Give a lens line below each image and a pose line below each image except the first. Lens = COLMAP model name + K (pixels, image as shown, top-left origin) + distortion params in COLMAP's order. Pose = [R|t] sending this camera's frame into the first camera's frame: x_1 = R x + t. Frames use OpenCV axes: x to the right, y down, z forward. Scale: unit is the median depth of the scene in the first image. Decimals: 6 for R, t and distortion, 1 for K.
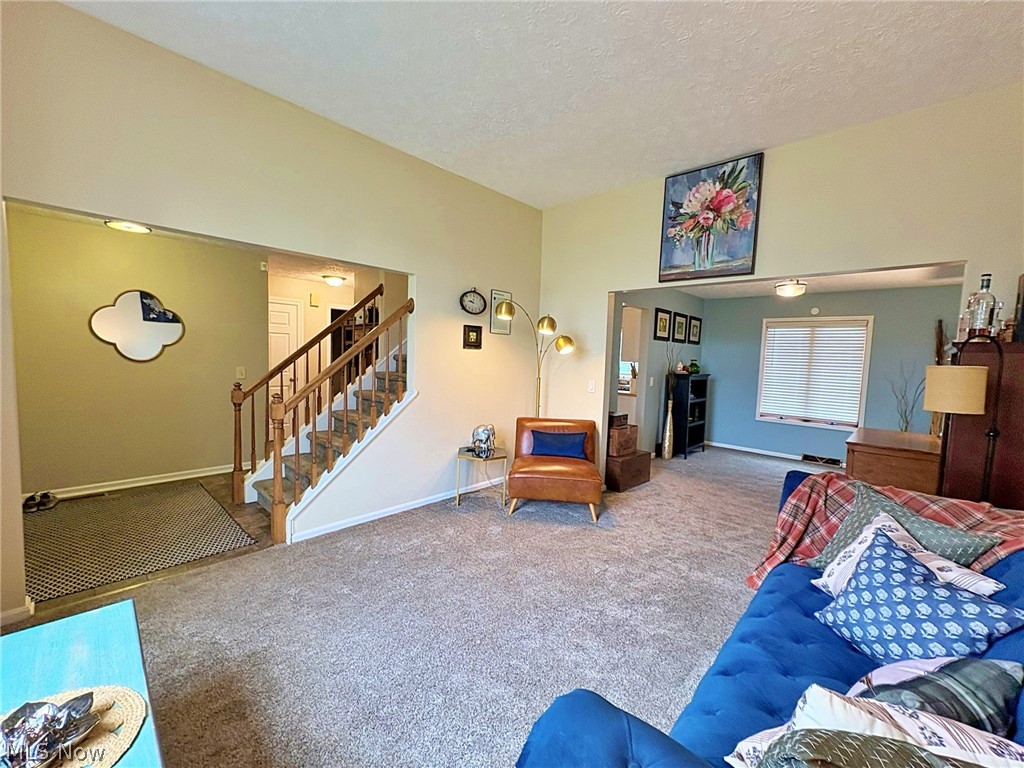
lens RADIAL K [[414.5, 0, 513.9], [0, 414.5, 384.3], [0, 0, 1]] dist [-0.001782, -0.000242]
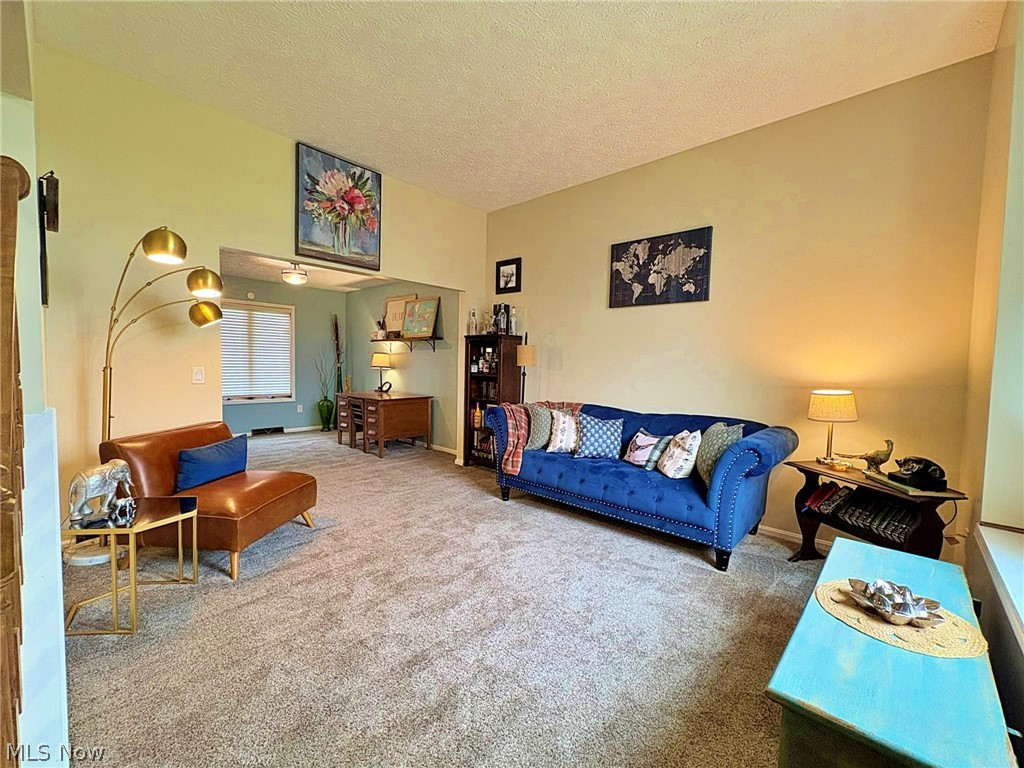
lens RADIAL K [[414.5, 0, 513.9], [0, 414.5, 384.3], [0, 0, 1]] dist [-0.001782, -0.000242]
pose [[-0.001954, -0.089549, 0.995981, -0.639341], [0.047040, 0.994872, 0.089541, -0.021115], [-0.998891, 0.047026, 0.002268, 0.572096]]
